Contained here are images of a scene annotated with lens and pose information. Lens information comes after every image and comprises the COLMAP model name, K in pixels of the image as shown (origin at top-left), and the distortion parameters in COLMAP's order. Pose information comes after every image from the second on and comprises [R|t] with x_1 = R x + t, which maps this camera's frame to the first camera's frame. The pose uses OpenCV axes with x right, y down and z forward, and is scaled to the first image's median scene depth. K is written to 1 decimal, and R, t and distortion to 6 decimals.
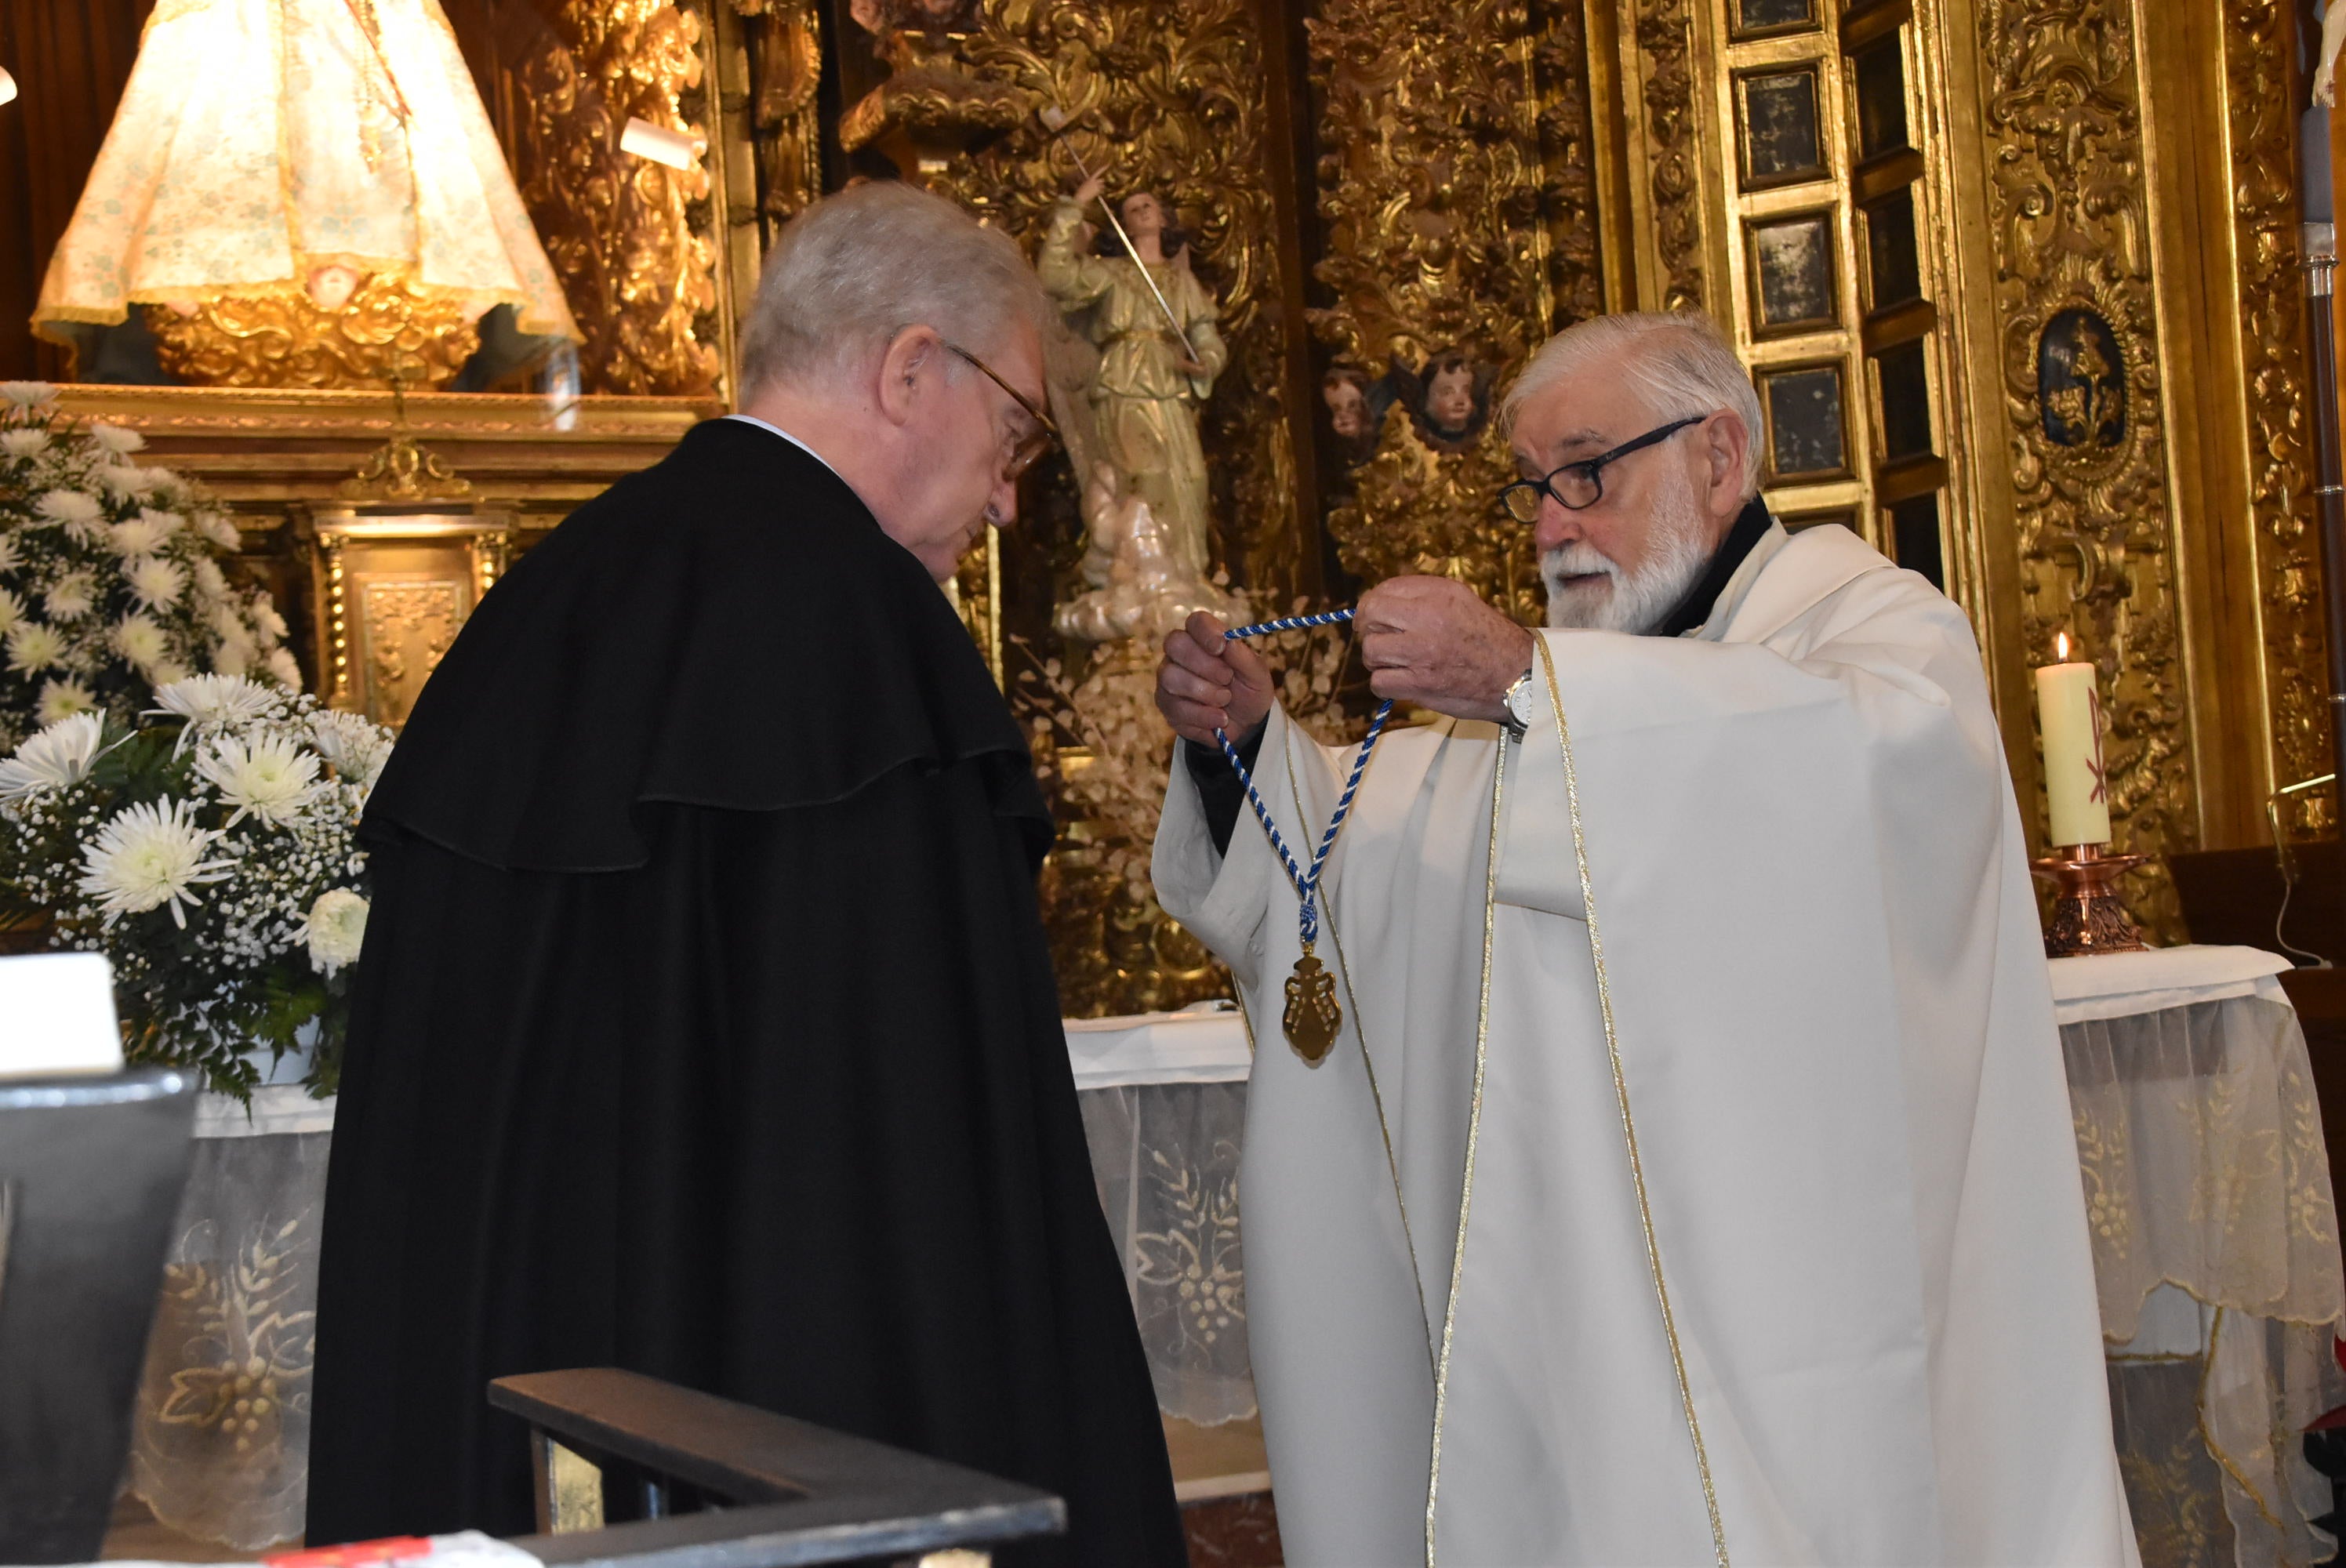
lens RADIAL K [[3290.1, 0, 1162.2], [0, 3290.1, 882.2], [0, 0, 1]] dist [0.009807, 0.433809]
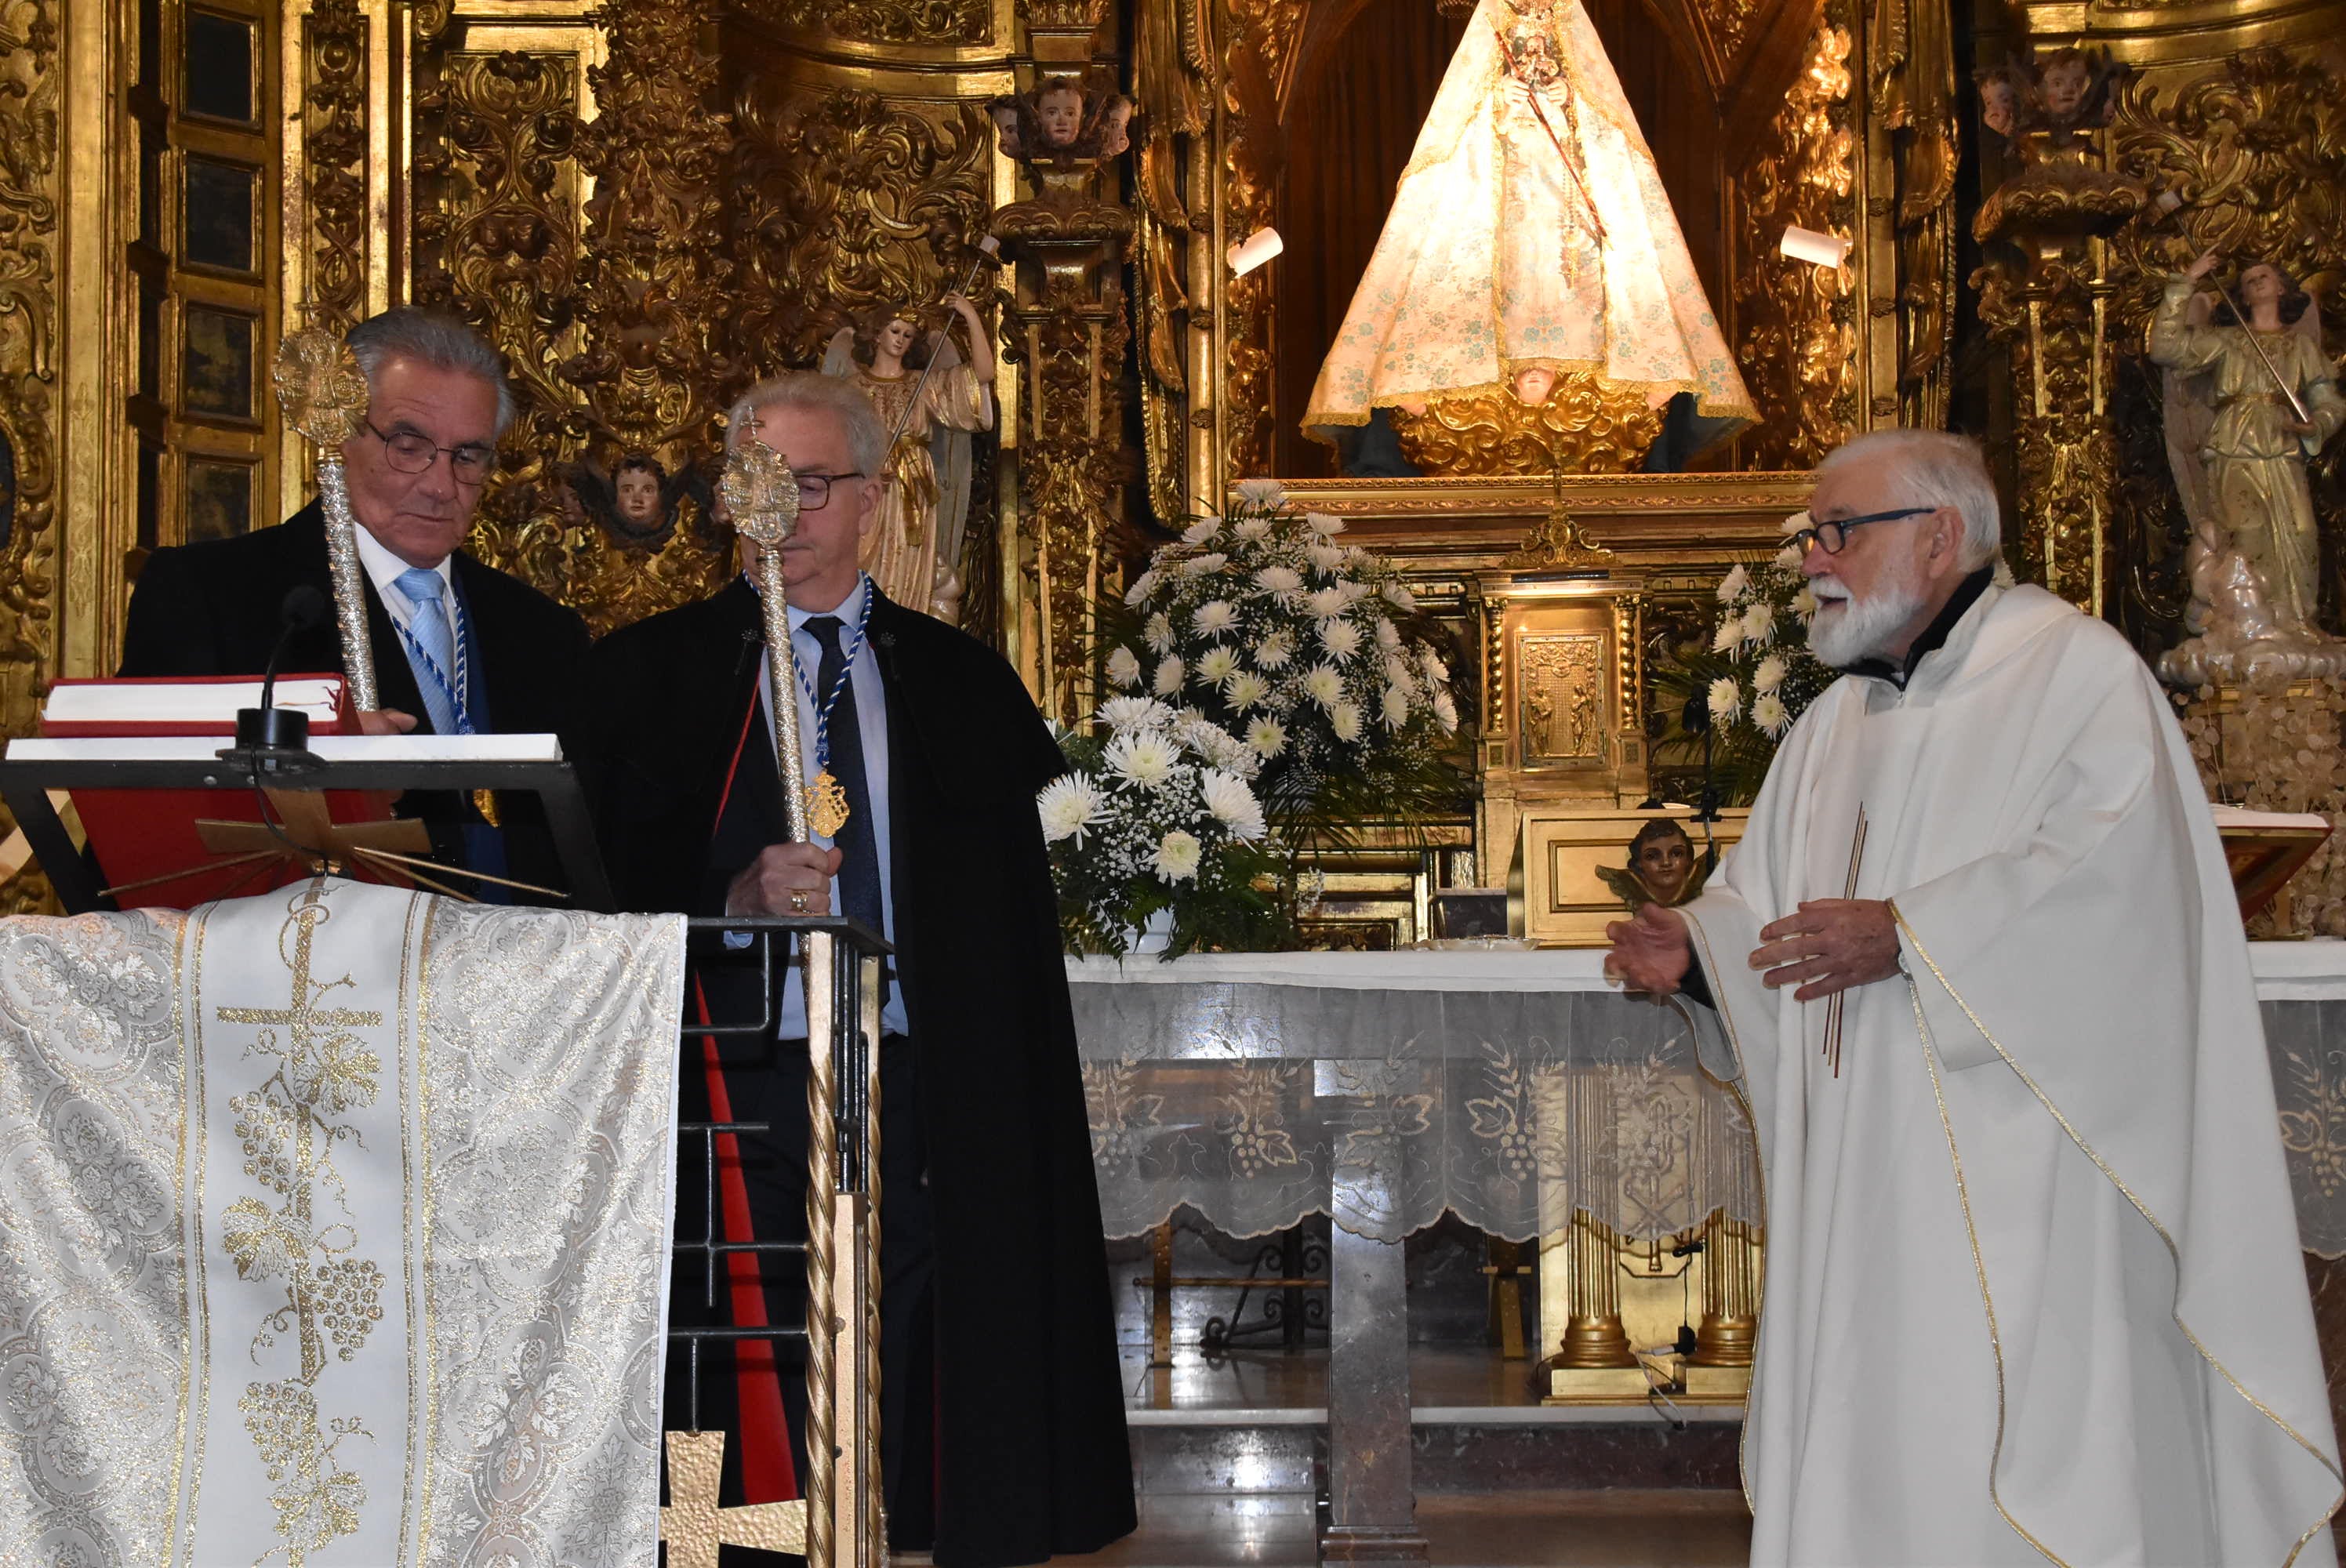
lens RADIAL K [[3603.2, 0, 1172.2], [0, 3603.2, 846.7], [0, 0, 1]] dist [0.108858, 0.437636]
pose [[0.906911, 0.020130, -0.420841, 0.176662], [-0.033631, 0.999129, -0.024684, 0.019449], [0.419978, 0.036539, 0.906798, -0.212921]]
